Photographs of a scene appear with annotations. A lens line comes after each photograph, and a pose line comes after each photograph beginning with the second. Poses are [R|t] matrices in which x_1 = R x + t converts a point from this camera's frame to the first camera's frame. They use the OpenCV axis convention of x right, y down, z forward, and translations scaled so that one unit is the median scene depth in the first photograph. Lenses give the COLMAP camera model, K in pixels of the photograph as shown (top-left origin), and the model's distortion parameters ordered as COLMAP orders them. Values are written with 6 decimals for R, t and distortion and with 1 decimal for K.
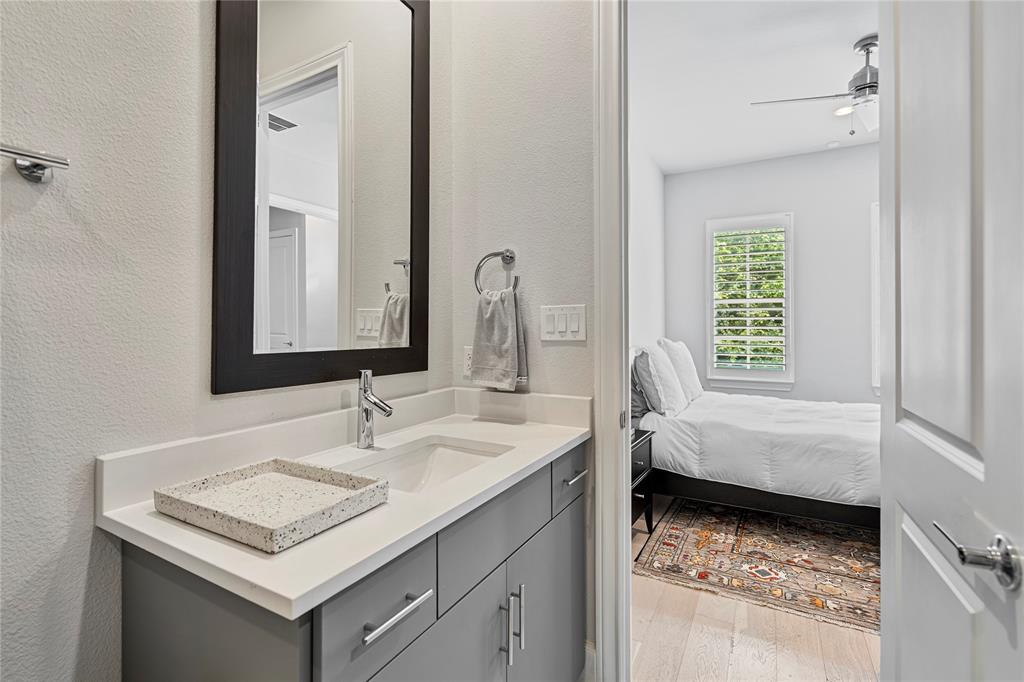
lens RADIAL K [[468.3, 0, 508.7], [0, 468.3, 322.2], [0, 0, 1]] dist [-0.009957, 0.000585]
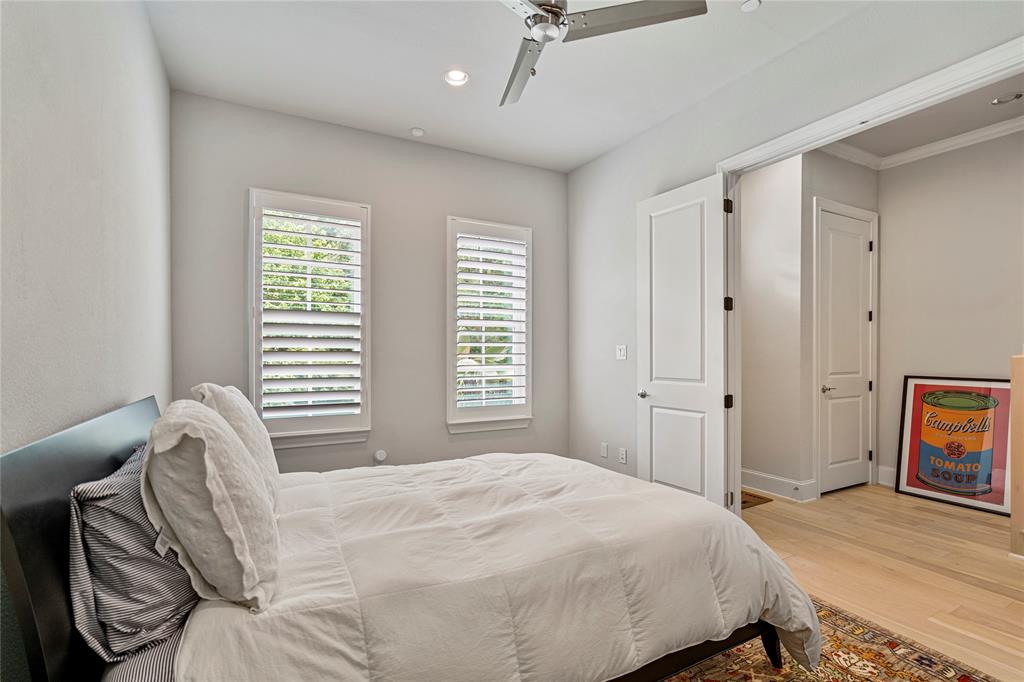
lens RADIAL K [[468.3, 0, 509.7], [0, 468.3, 350.5], [0, 0, 1]] dist [-0.009957, 0.000585]
pose [[0.525693, 0.006264, 0.850651, 0.148703], [-0.009092, 0.999957, -0.001744, 0.001967], [-0.850626, -0.006817, 0.525727, 0.730458]]
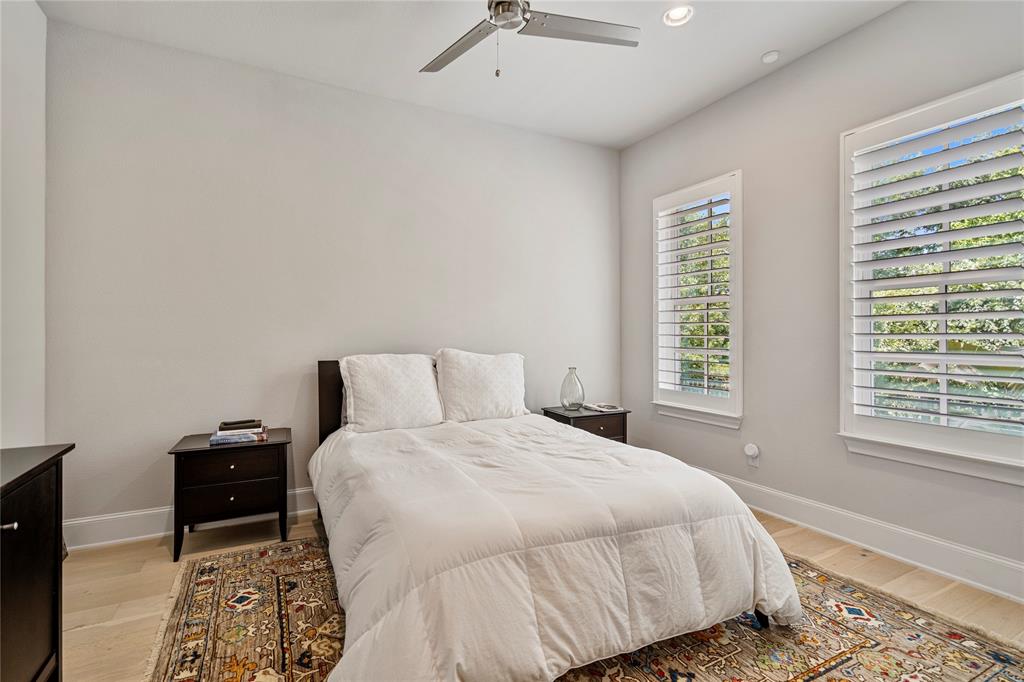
lens RADIAL K [[468.3, 0, 508.7], [0, 468.3, 332.4], [0, 0, 1]] dist [-0.009957, 0.000585]
pose [[0.843706, -0.001877, -0.536802, 1.261096], [0.004100, 0.999987, 0.002947, 0.002361], [0.536790, -0.004688, 0.843703, 0.424079]]
